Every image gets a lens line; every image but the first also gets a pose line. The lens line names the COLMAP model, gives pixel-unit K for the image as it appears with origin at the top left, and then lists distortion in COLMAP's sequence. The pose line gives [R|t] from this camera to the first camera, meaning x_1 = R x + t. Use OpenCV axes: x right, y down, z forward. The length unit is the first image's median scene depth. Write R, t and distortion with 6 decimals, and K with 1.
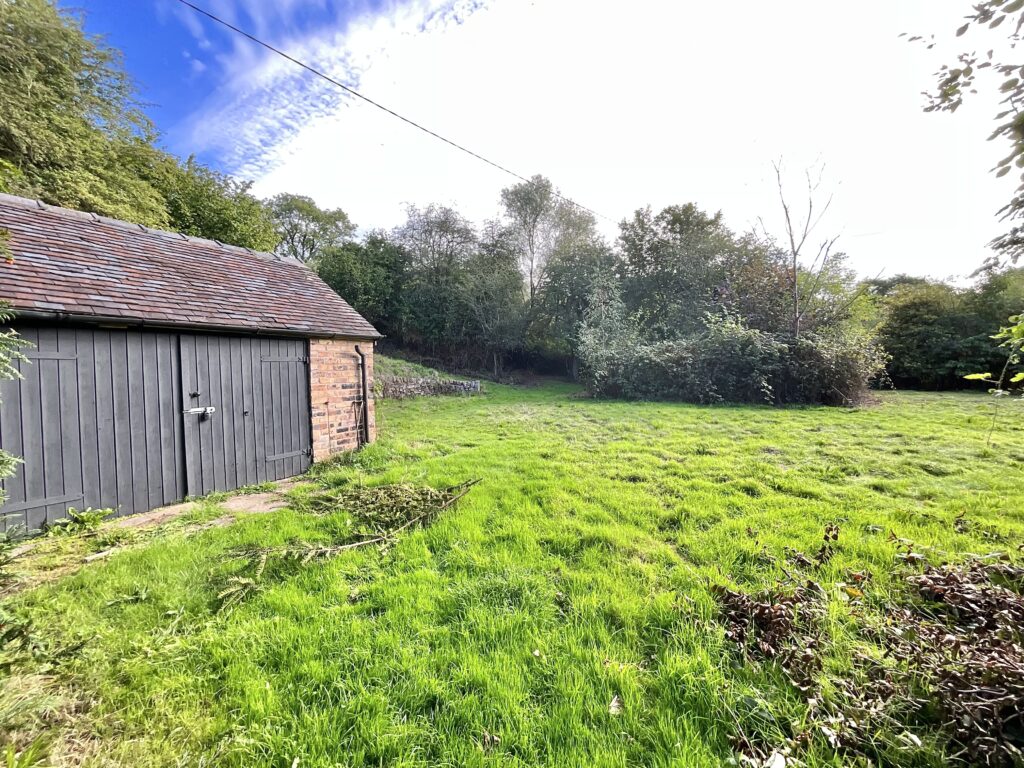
lens RADIAL K [[407.8, 0, 512.0], [0, 407.8, 384.0], [0, 0, 1]] dist [0.000643, -0.000031]
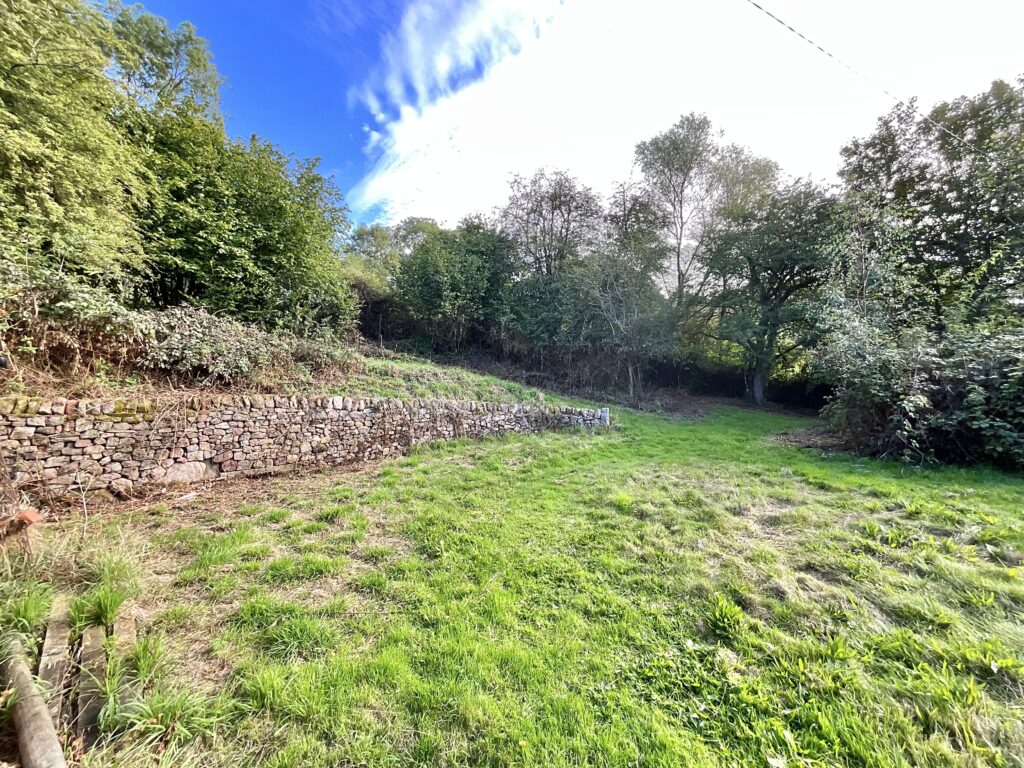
lens RADIAL K [[407.8, 0, 512.0], [0, 407.8, 384.0], [0, 0, 1]] dist [0.000643, -0.000031]
pose [[0.956127, -0.006576, -0.292877, -0.031860], [-0.004746, 0.999269, -0.037931, -0.016666], [0.292913, 0.037657, 0.955397, 0.299344]]
